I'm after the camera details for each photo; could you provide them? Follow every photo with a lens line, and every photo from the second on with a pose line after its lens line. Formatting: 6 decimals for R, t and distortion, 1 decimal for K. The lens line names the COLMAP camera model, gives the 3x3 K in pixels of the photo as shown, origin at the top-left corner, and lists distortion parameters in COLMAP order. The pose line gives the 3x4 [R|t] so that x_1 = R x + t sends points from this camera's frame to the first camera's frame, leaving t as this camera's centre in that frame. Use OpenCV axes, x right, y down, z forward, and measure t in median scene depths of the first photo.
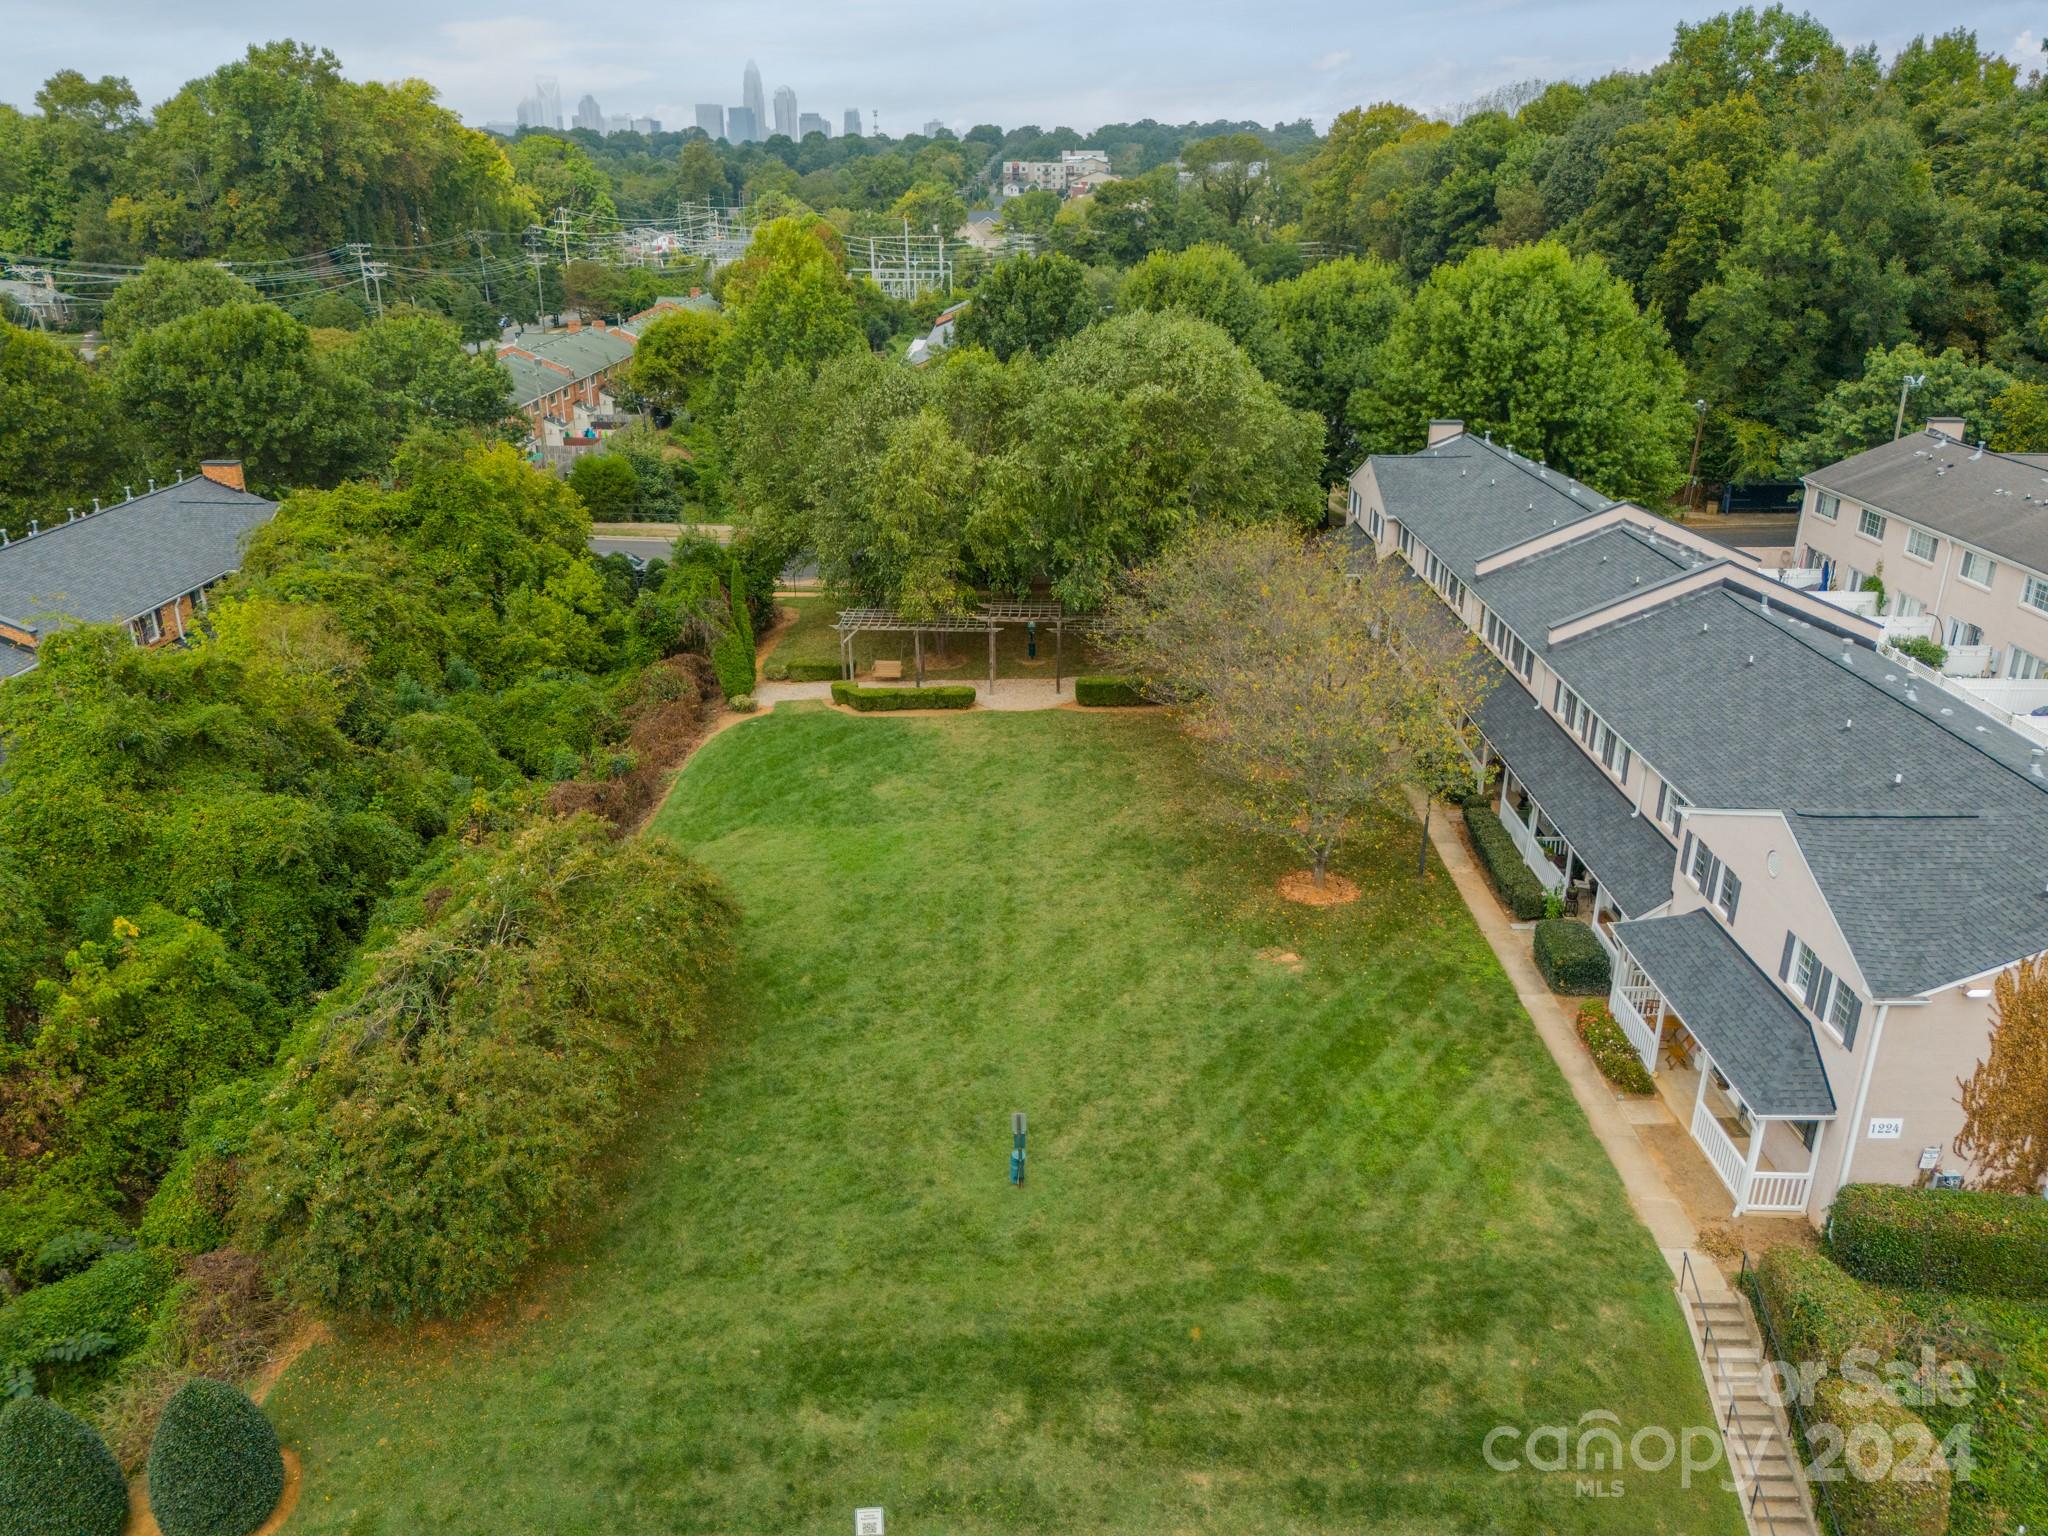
lens RADIAL K [[1494.3, 0, 1024.0], [0, 1494.3, 768.0], [0, 0, 1]] dist [0.072092, -0.067002]
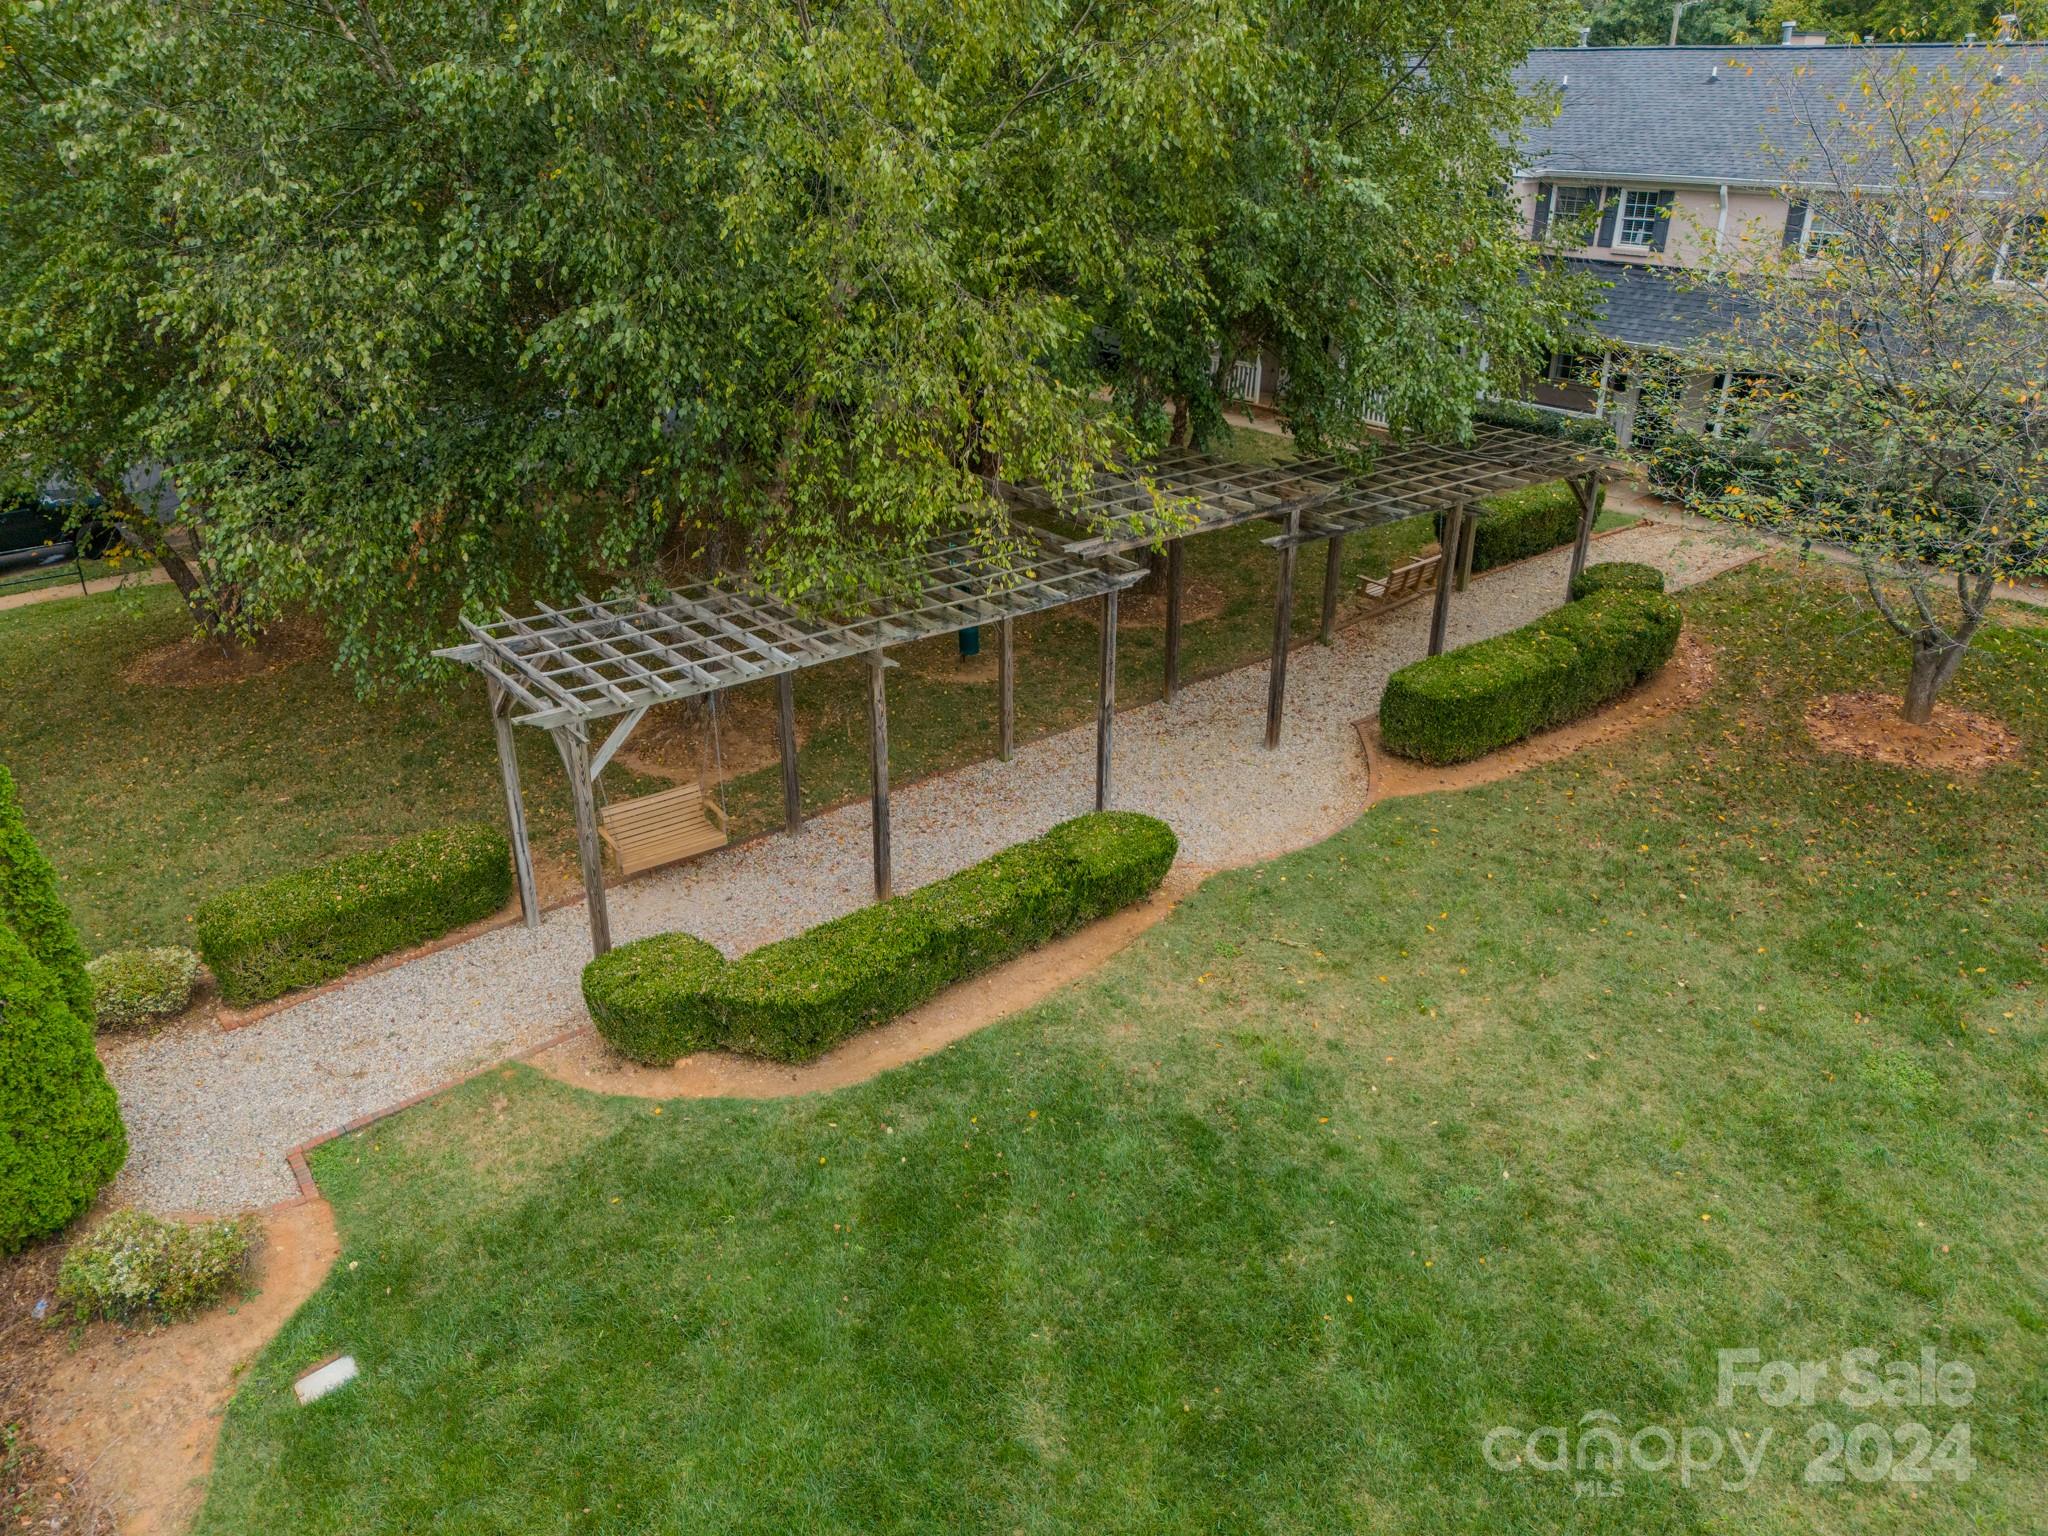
lens RADIAL K [[1494.3, 0, 1024.0], [0, 1494.3, 768.0], [0, 0, 1]] dist [0.072092, -0.067002]
pose [[0.767508, -0.269341, 0.581710, -0.200763], [0.231593, 0.962662, 0.140165, -0.103159], [-0.597743, 0.027142, 0.801228, 0.804166]]
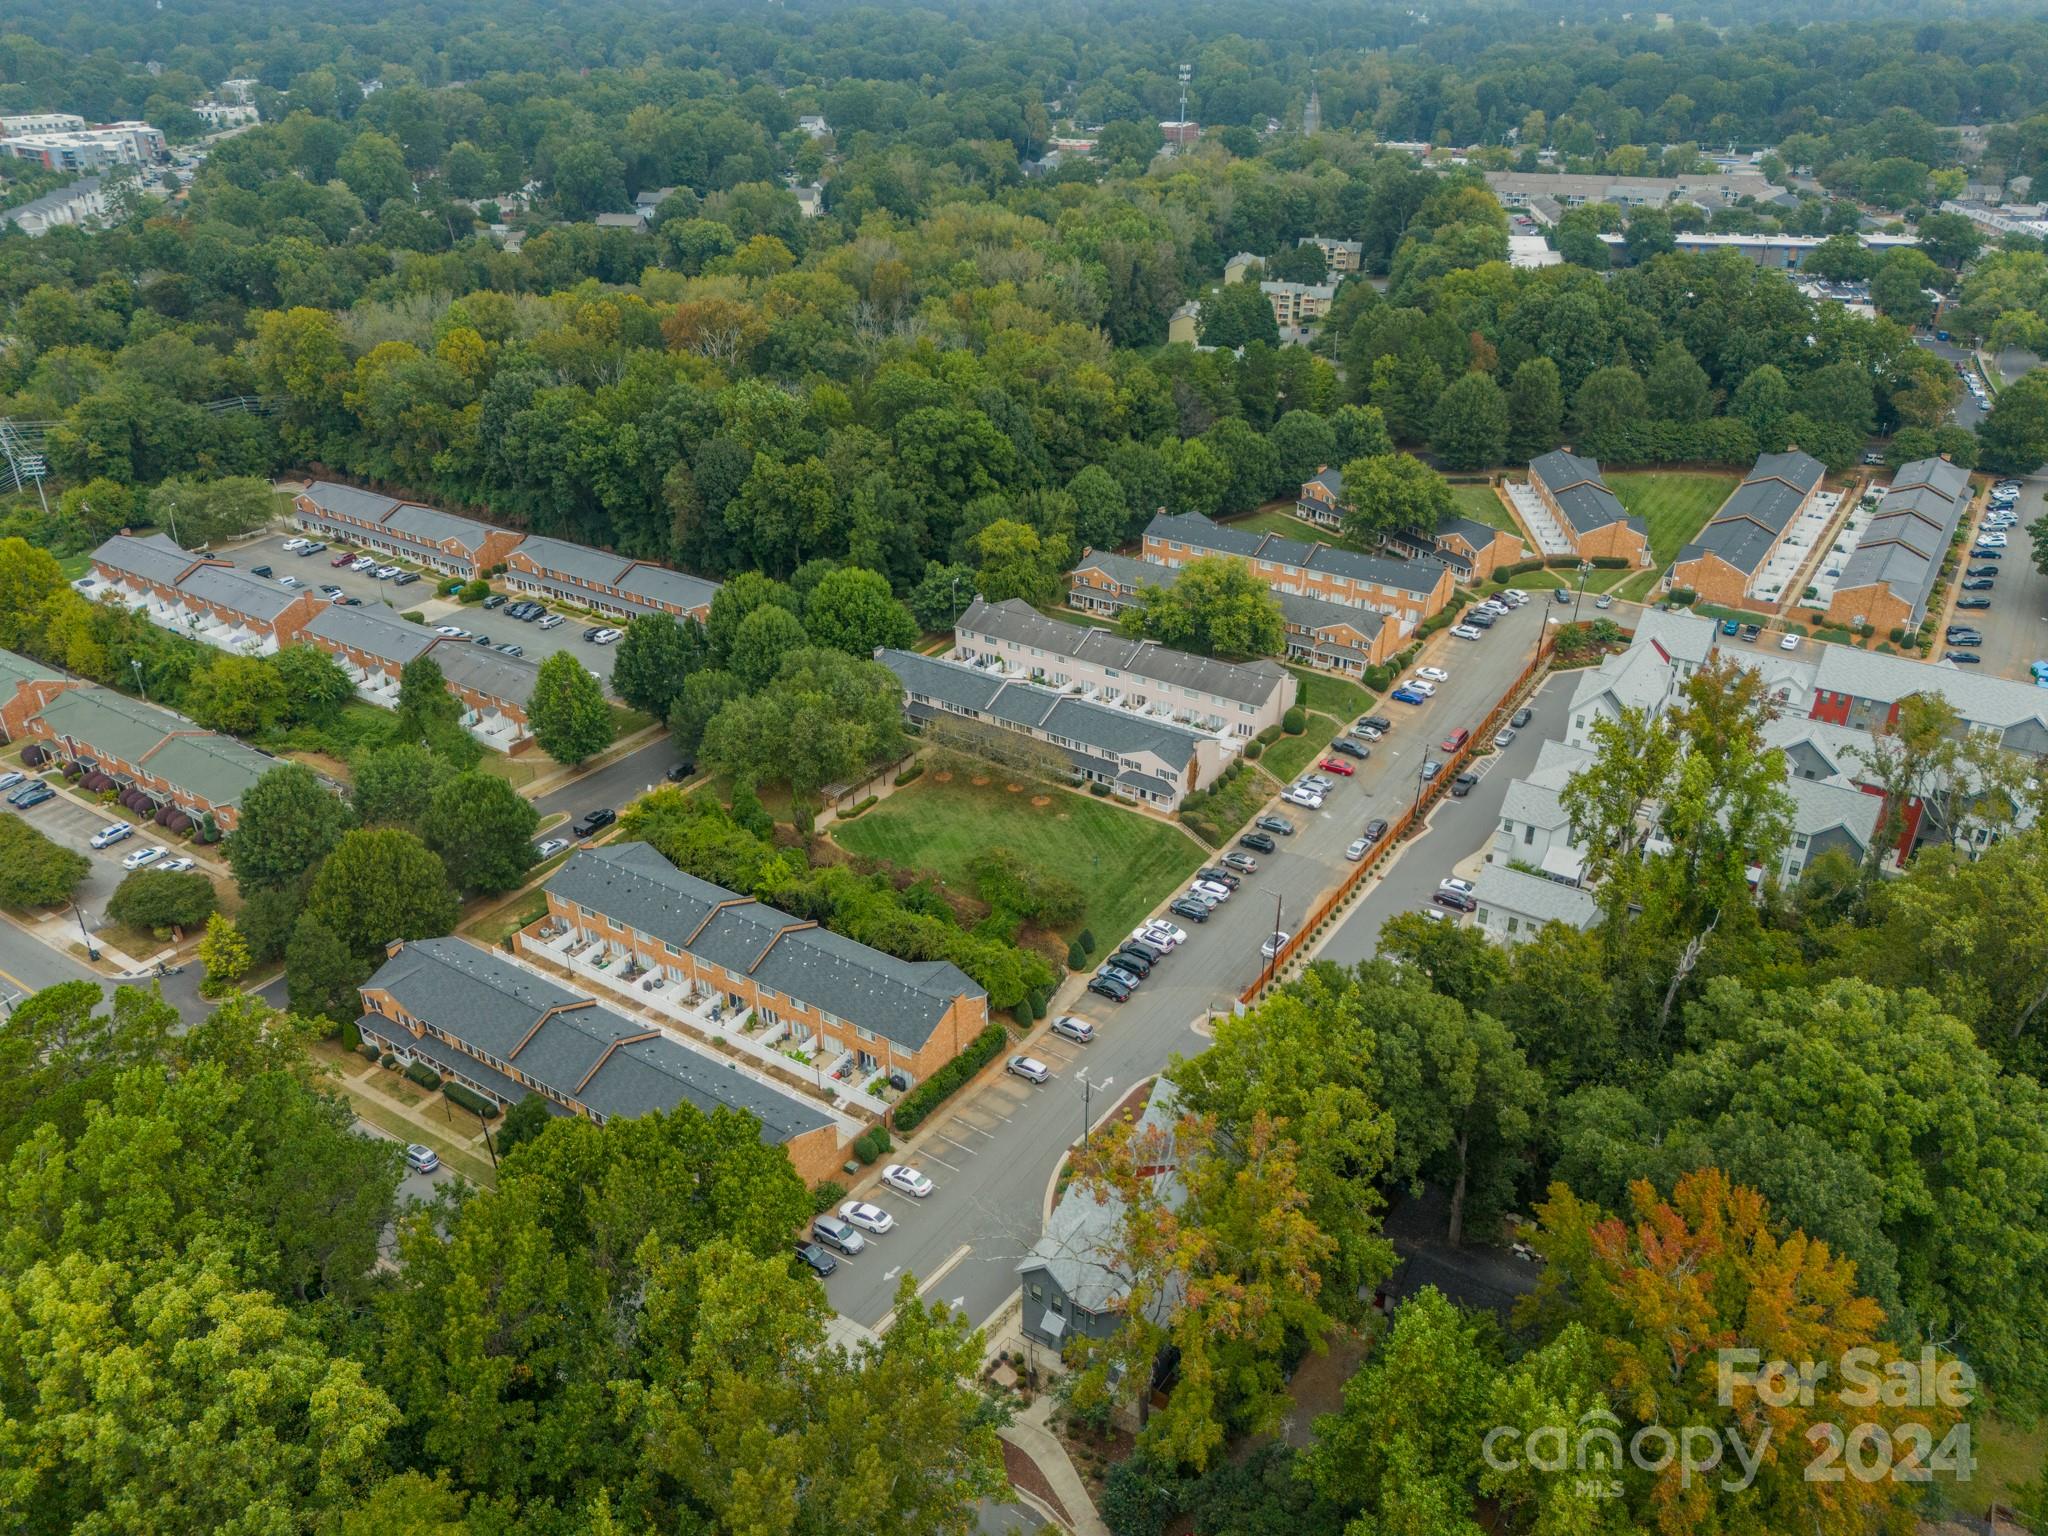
lens RADIAL K [[1494.3, 0, 1024.0], [0, 1494.3, 768.0], [0, 0, 1]] dist [0.072092, -0.067002]
pose [[0.554809, -0.391445, 0.734137, -2.113945], [0.306813, 0.916472, 0.256799, -0.805965], [-0.773339, 0.082768, 0.628567, -1.189378]]
